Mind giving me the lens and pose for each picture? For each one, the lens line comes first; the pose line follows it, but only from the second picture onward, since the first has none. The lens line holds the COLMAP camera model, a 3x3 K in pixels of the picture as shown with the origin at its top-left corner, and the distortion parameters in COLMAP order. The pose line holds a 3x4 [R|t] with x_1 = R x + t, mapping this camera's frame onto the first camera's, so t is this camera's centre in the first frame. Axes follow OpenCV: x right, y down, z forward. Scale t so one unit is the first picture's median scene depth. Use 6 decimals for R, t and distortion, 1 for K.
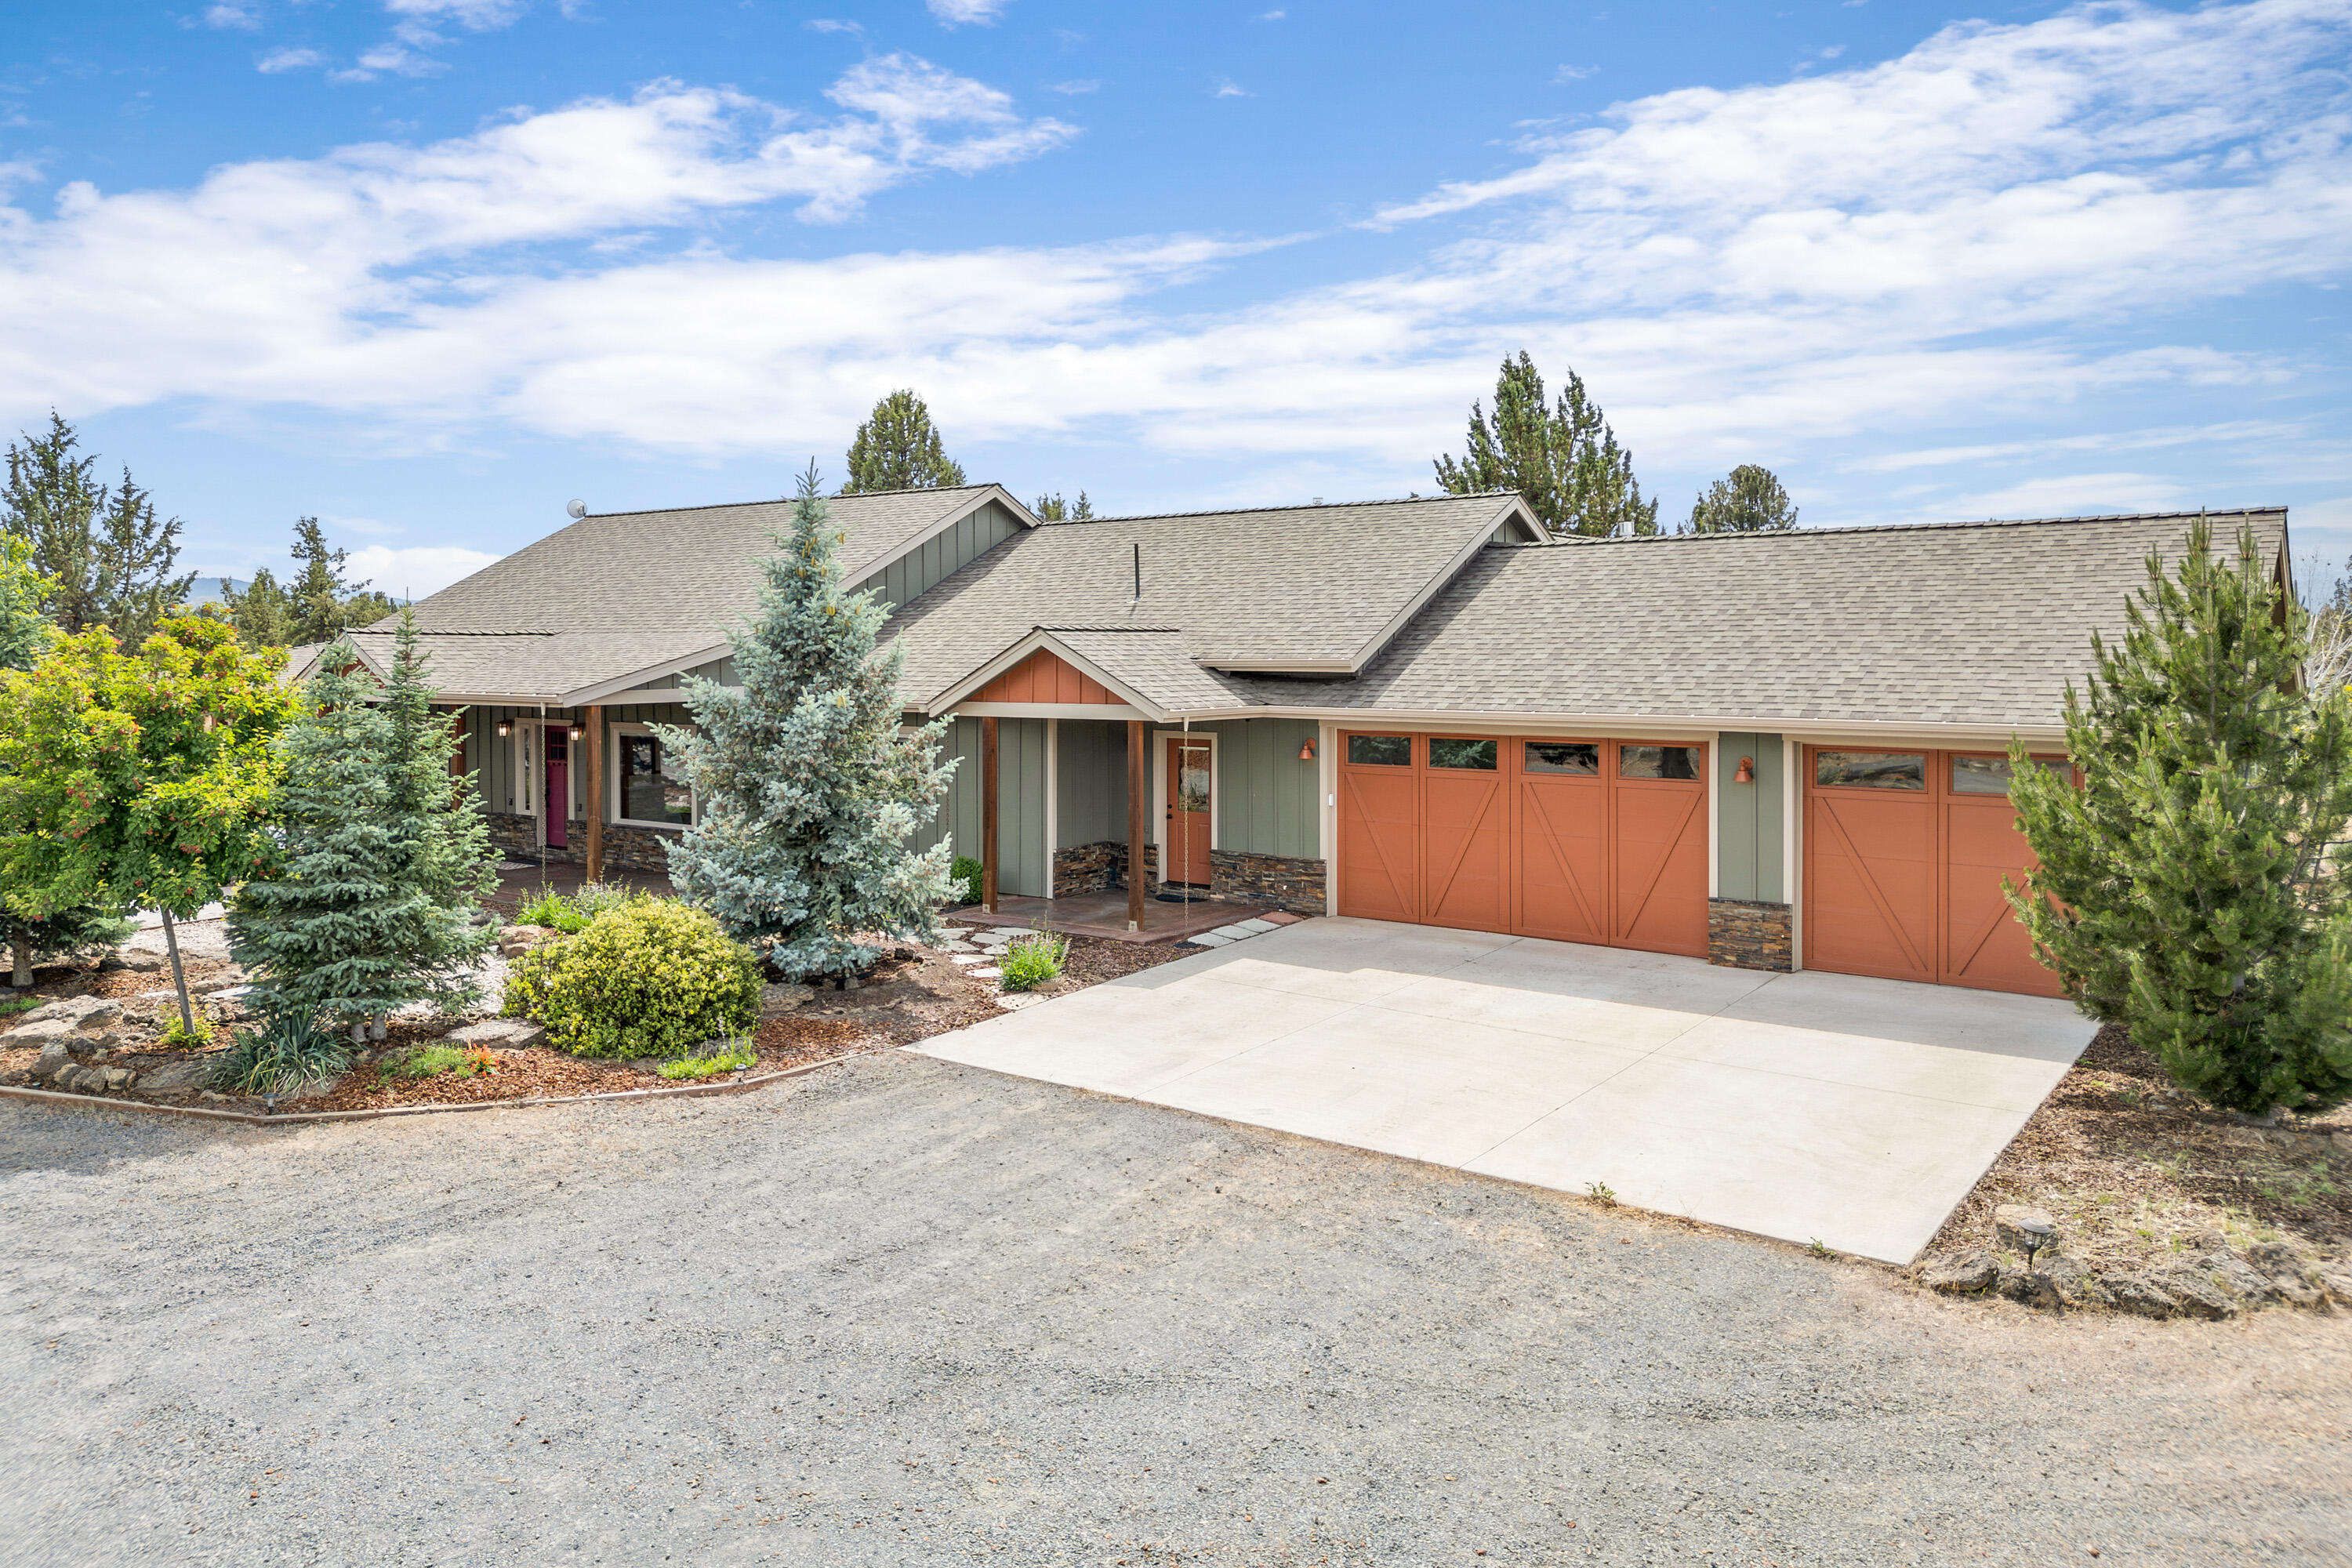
lens RADIAL K [[1746.6, 0, 1176.0], [0, 1746.6, 784.0], [0, 0, 1]] dist [0.062254, -0.073003]
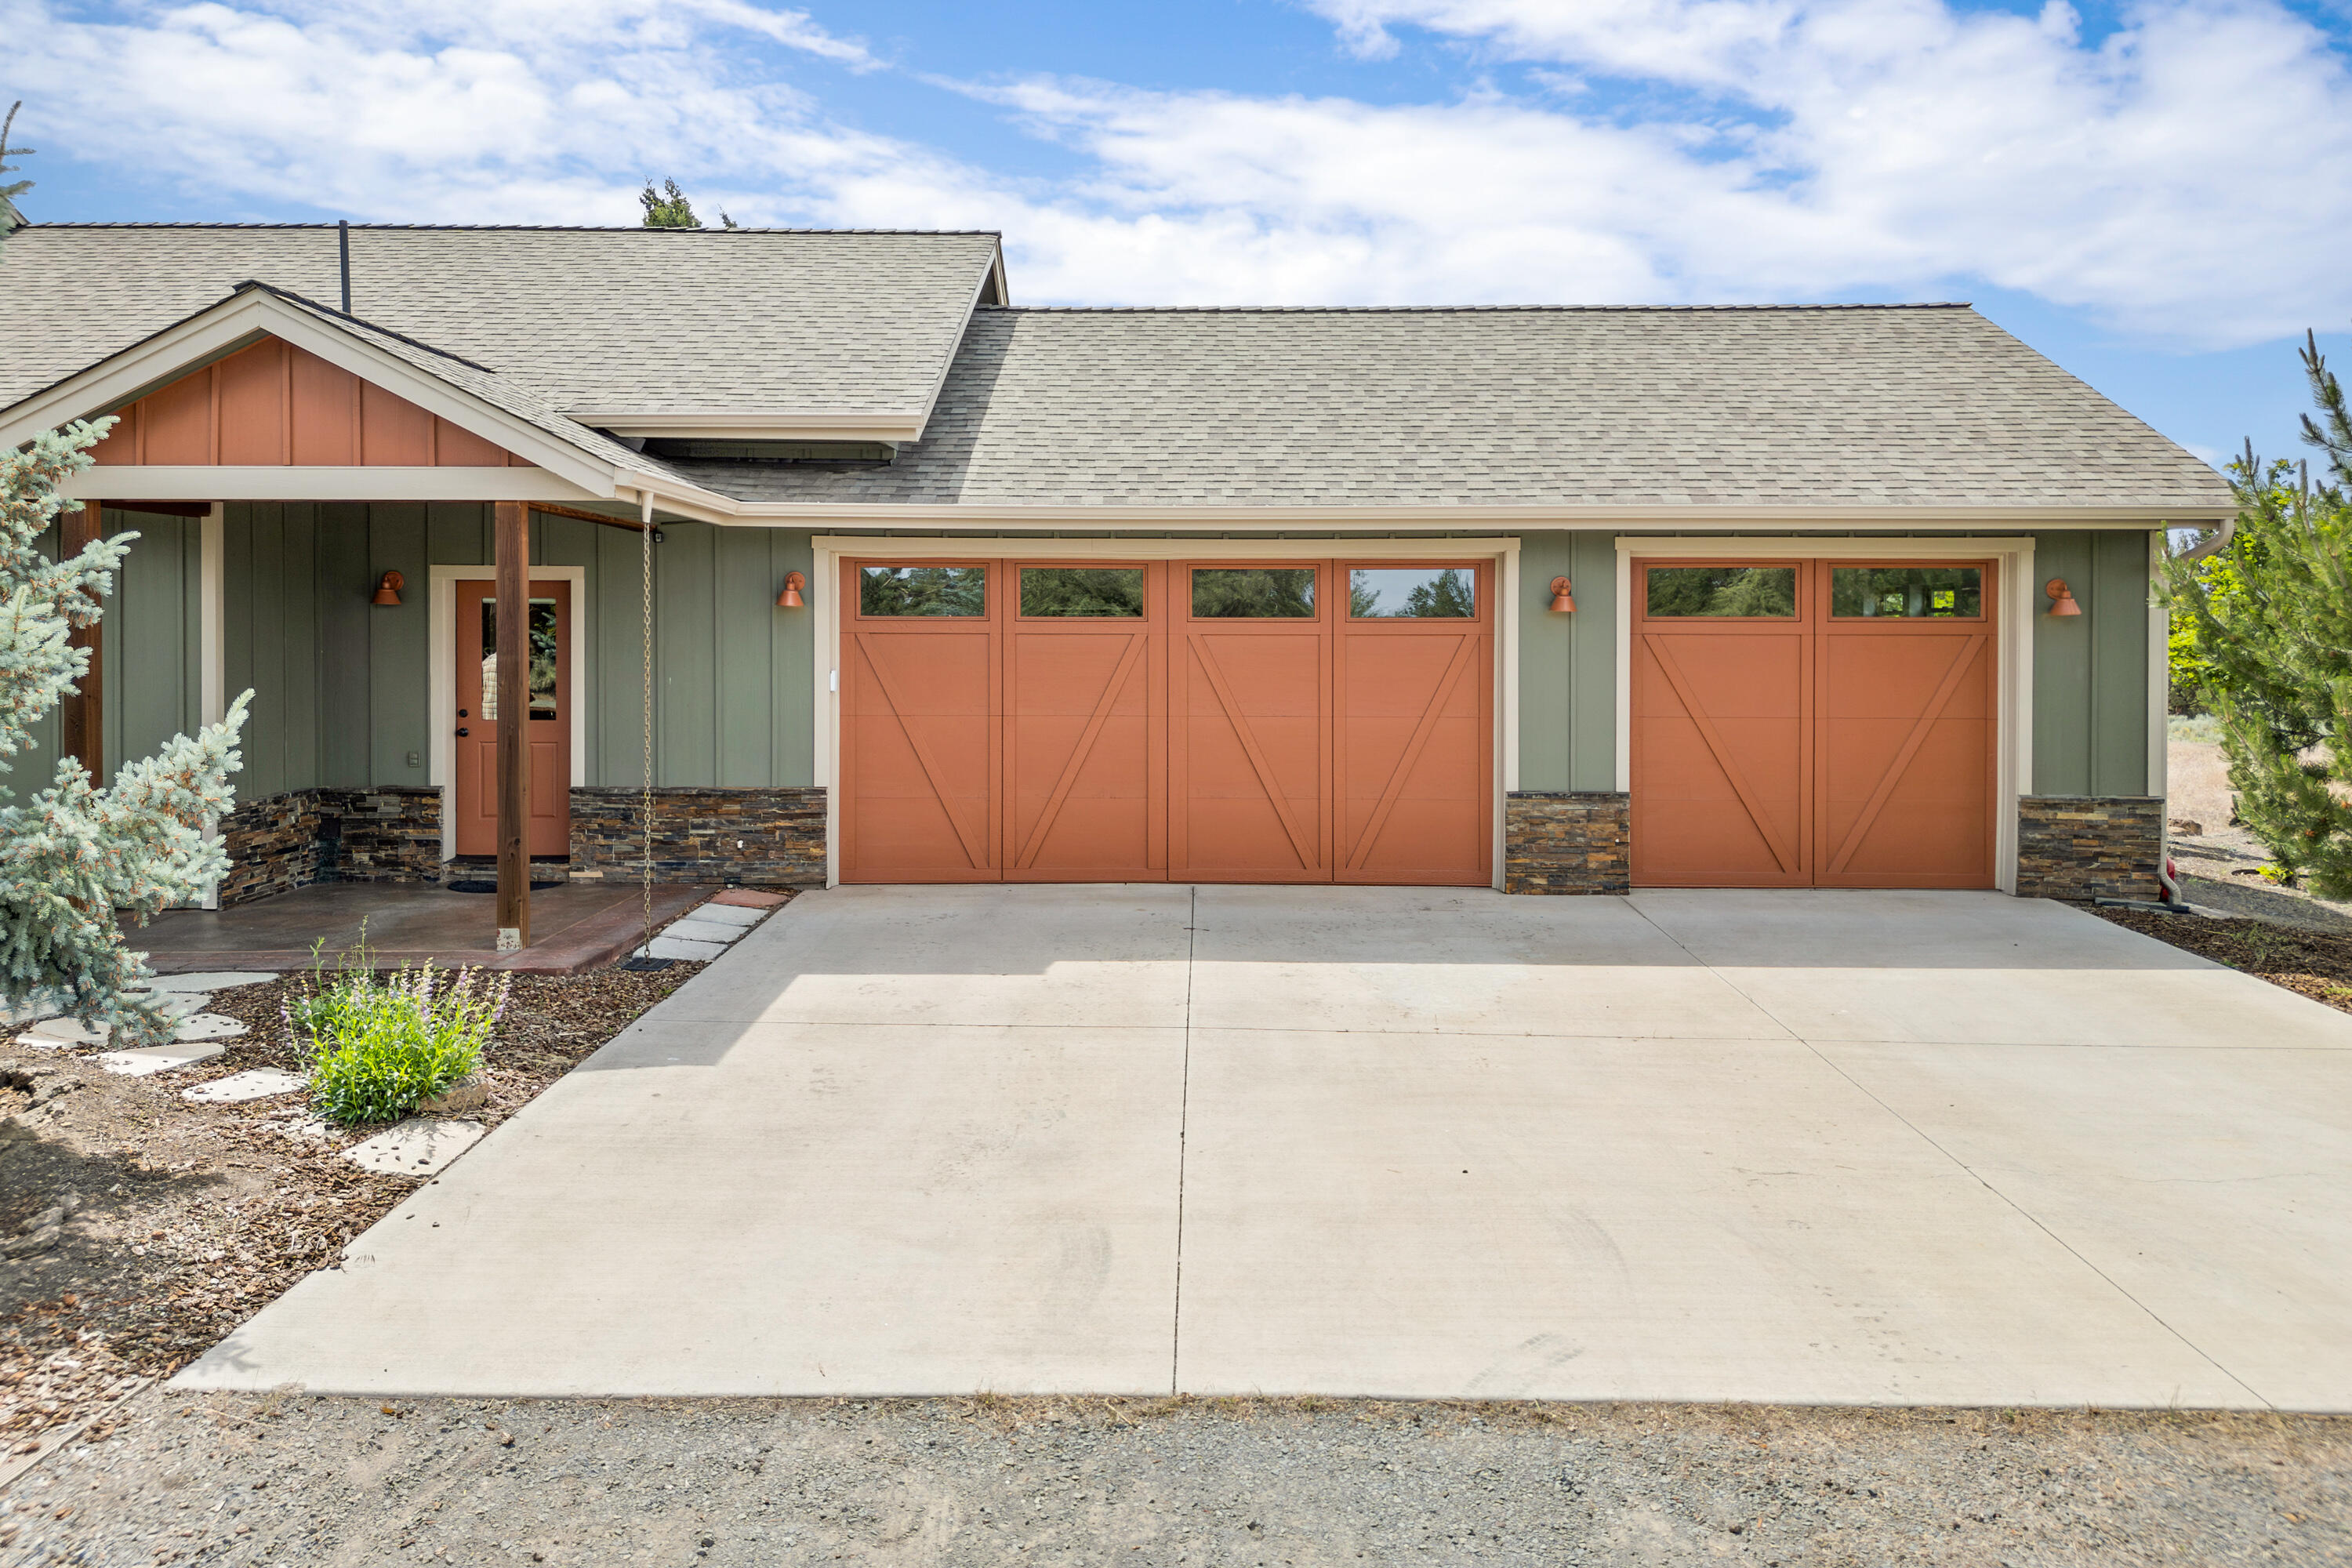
lens RADIAL K [[1659.7, 0, 1187.5], [0, 1659.7, 706.6], [0, 0, 1]] dist [0.047106, -0.057191]
pose [[0.786607, -0.019304, 0.617152, -0.157746], [0.050149, 0.998206, -0.032695, 0.042723], [-0.615414, 0.056668, 0.786164, 0.531056]]
